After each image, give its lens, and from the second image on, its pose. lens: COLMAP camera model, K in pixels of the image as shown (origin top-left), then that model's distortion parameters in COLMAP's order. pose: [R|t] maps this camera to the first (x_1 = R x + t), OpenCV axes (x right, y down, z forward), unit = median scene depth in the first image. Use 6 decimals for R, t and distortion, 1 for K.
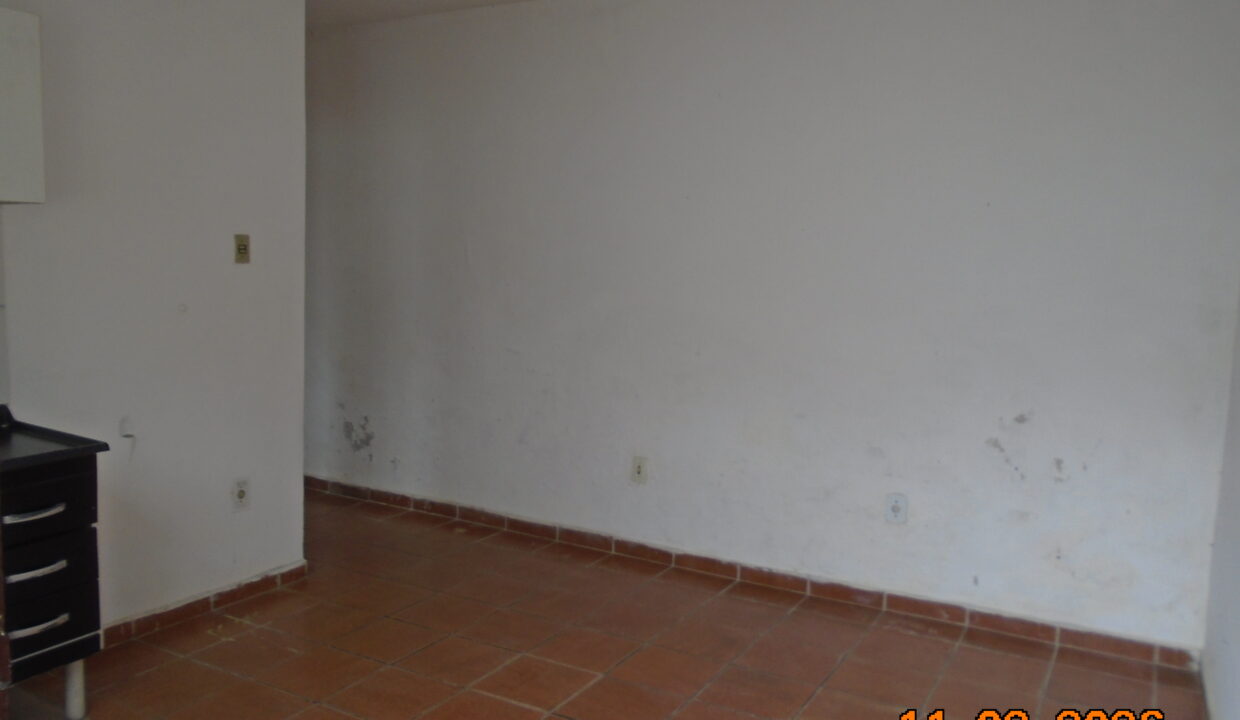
lens RADIAL K [[928.0, 0, 617.5], [0, 928.0, 353.3], [0, 0, 1]] dist [-0.024952, 0.012653]
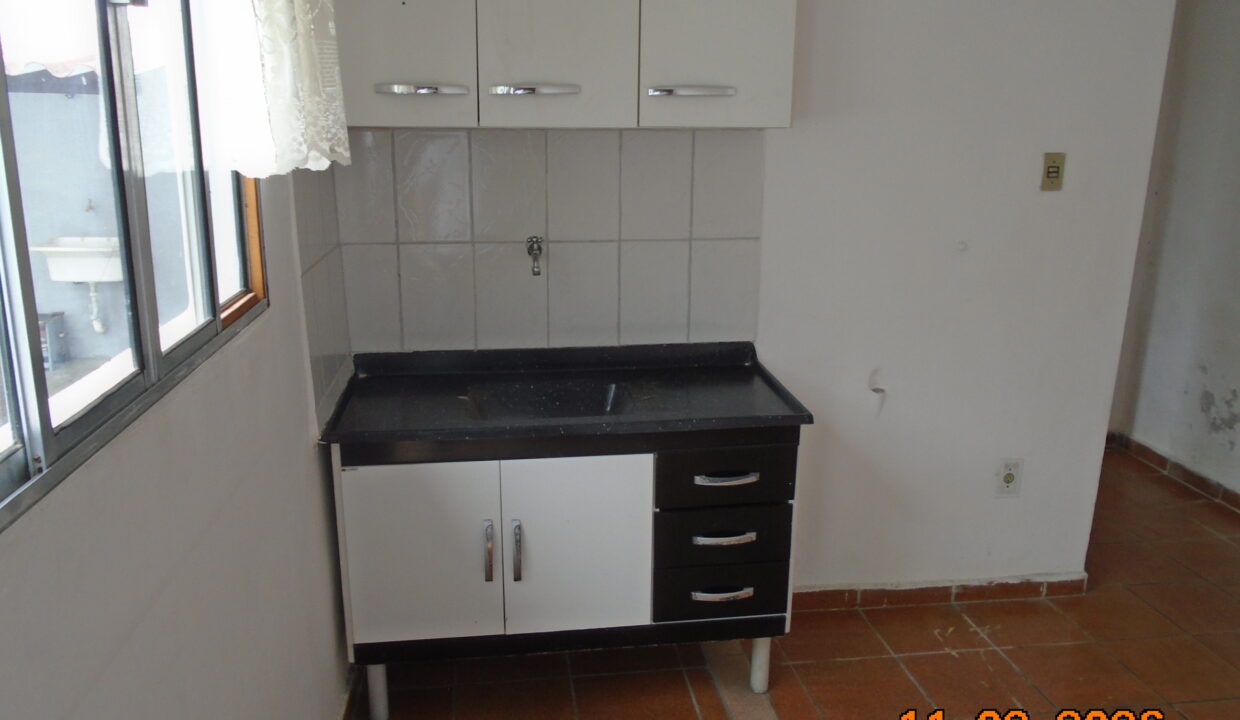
lens RADIAL K [[928.0, 0, 617.5], [0, 928.0, 353.3], [0, 0, 1]] dist [-0.024952, 0.012653]
pose [[0.599935, 0.179143, -0.779734, -0.002076], [-0.078393, 0.983082, 0.165545, -0.062424], [0.796199, -0.038191, 0.603829, 0.245491]]
